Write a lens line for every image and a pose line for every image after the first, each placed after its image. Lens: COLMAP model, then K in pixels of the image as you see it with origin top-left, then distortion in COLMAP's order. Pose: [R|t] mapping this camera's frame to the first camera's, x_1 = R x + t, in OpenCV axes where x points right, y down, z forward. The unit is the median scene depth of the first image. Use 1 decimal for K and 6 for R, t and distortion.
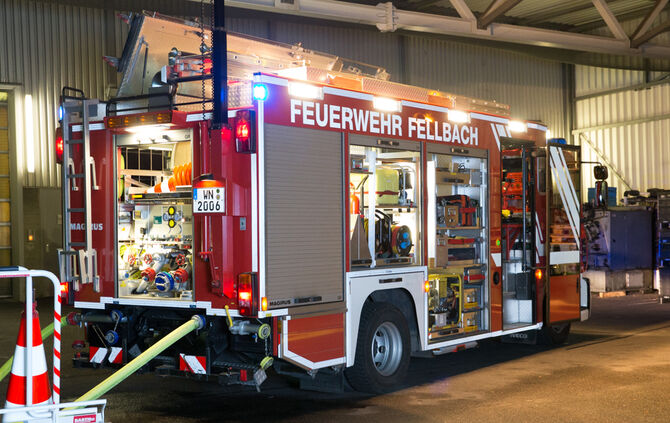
lens RADIAL K [[1015.9, 0, 335.1], [0, 1015.9, 230.9], [0, 0, 1]] dist [0.076655, 0.085487]
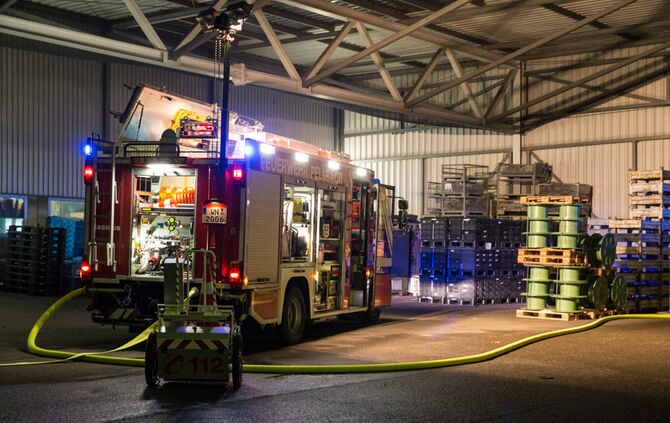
lens RADIAL K [[1089.8, 0, 335.0], [0, 1089.8, 211.5], [0, 0, 1]] dist [0.019026, 0.026402]
pose [[0.956203, 0.048153, 0.288716, -0.388093], [-0.039699, 0.998596, -0.035068, 0.014917], [-0.290000, 0.022070, 0.956772, -0.620799]]
